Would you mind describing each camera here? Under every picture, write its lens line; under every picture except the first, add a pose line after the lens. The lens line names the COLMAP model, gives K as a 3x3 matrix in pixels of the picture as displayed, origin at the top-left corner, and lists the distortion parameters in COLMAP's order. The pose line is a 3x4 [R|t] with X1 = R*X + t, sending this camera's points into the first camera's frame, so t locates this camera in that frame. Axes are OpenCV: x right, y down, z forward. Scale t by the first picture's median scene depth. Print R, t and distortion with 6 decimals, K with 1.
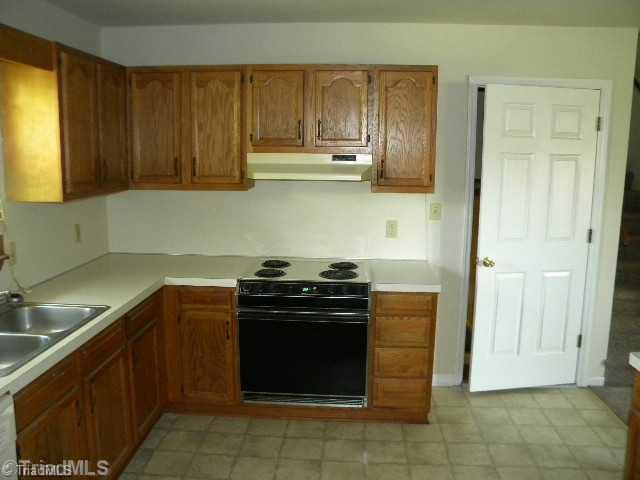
lens RADIAL K [[547.8, 0, 320.0], [0, 547.8, 240.0], [0, 0, 1]] dist [-0.167422, 0.173329]
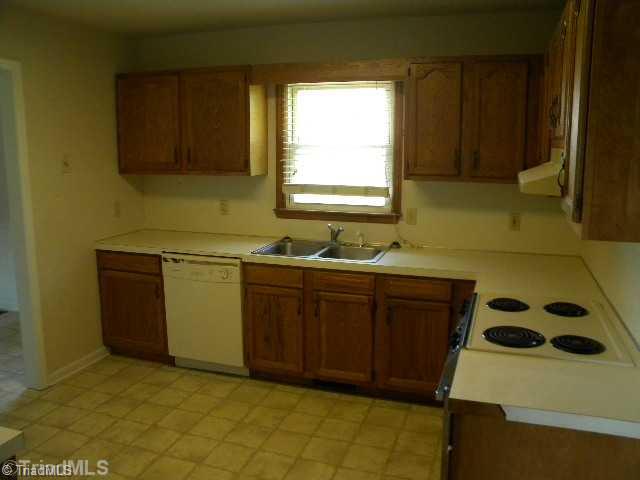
lens RADIAL K [[547.8, 0, 320.0], [0, 547.8, 240.0], [0, 0, 1]] dist [-0.167422, 0.173329]
pose [[-0.261174, 0.166323, -0.950855, 0.675435], [-0.162837, 0.963336, 0.213233, -0.142045], [0.951458, 0.210525, -0.224515, 0.900750]]
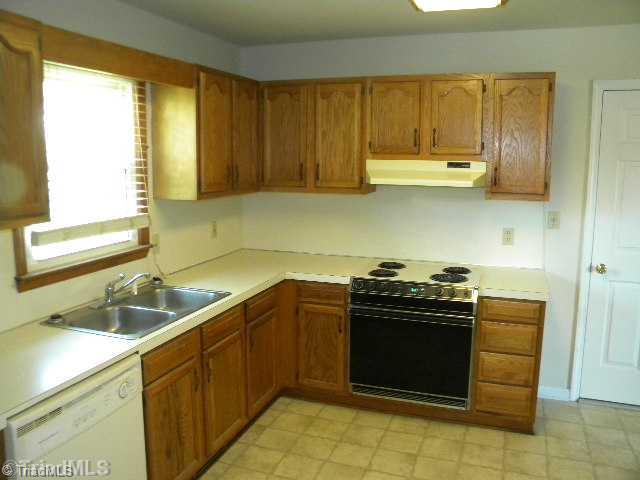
lens RADIAL K [[547.8, 0, 320.0], [0, 547.8, 240.0], [0, 0, 1]] dist [-0.167422, 0.173329]
pose [[0.961650, 0.039481, -0.271423, 0.077823], [-0.042707, 0.999070, -0.005988, 0.008194], [0.270934, 0.017350, 0.962441, -0.050883]]
